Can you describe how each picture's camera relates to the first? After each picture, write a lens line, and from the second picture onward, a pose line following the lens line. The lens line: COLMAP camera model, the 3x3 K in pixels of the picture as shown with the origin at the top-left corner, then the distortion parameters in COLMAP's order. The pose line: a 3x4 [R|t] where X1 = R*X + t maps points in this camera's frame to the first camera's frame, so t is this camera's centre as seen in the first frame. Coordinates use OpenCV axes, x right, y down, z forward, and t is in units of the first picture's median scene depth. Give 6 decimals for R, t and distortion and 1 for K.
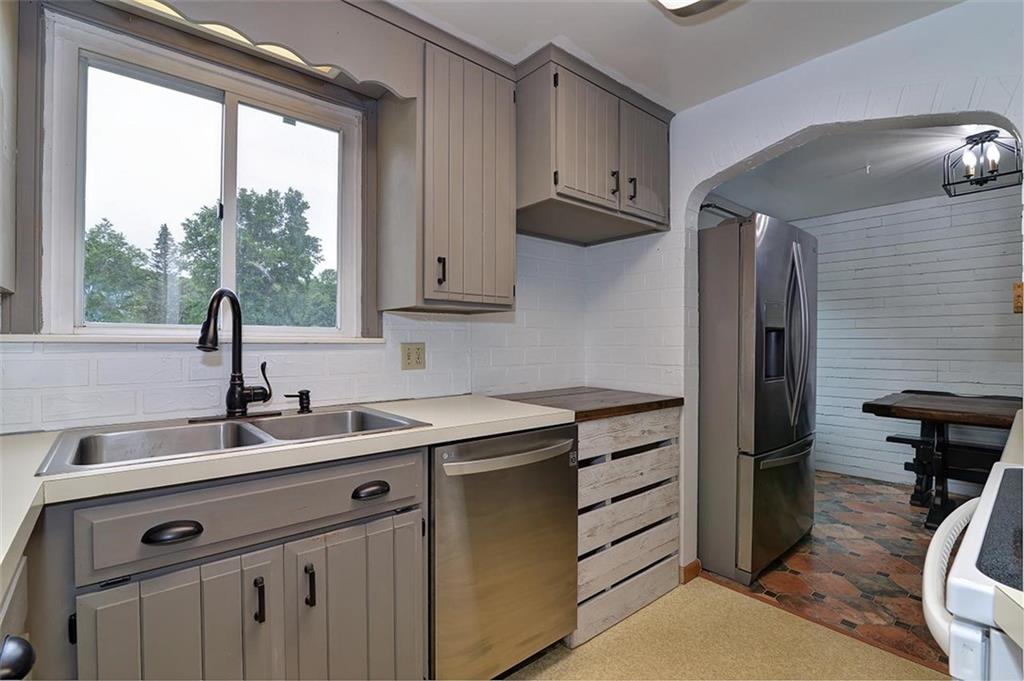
lens RADIAL K [[468.6, 0, 509.6], [0, 468.6, 342.5], [0, 0, 1]] dist [-0.019956, 0.000385]
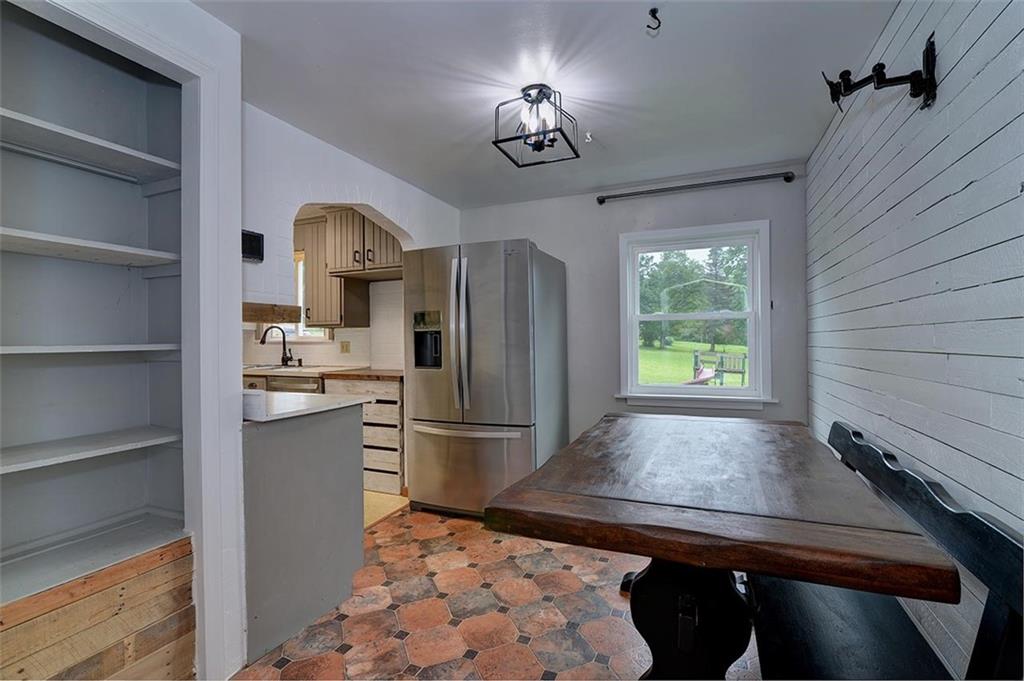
lens RADIAL K [[468.6, 0, 510.9], [0, 468.6, 339.9], [0, 0, 1]] dist [-0.019956, 0.000385]
pose [[0.448123, -0.004503, -0.893961, 1.496997], [0.007065, 0.999974, -0.001495, 0.000699], [0.893944, -0.005646, 0.448143, 0.482064]]
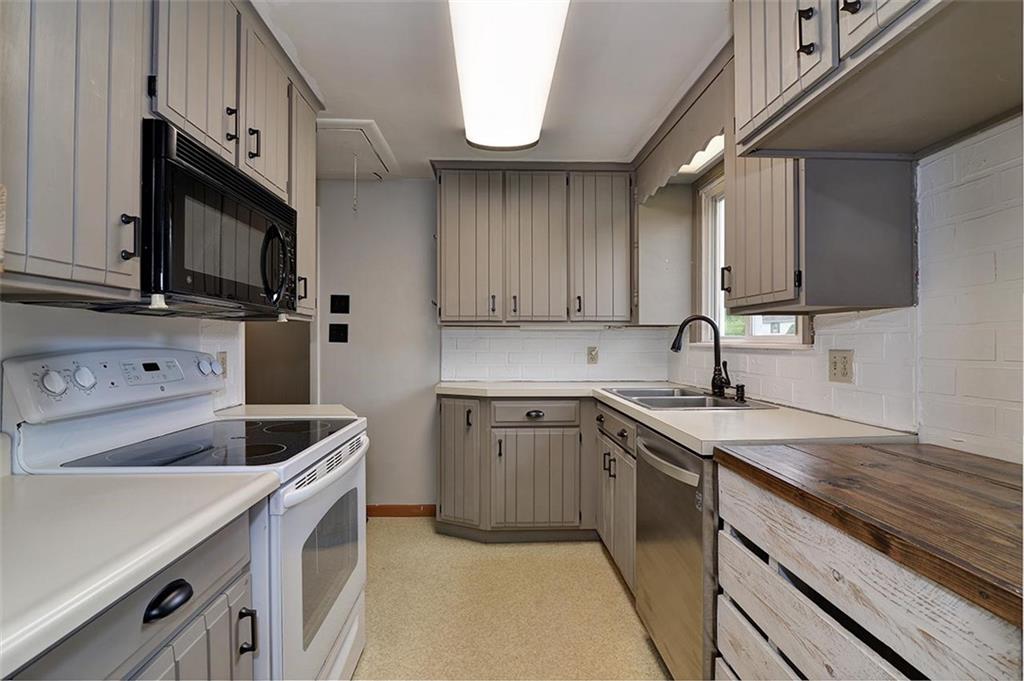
lens RADIAL K [[468.6, 0, 515.5], [0, 468.6, 341.7], [0, 0, 1]] dist [-0.019956, 0.000385]
pose [[-0.608236, -0.000730, -0.793756, 0.544693], [-0.000190, 1.000000, -0.000774, -0.009103], [0.793756, -0.000320, -0.608236, 0.715962]]
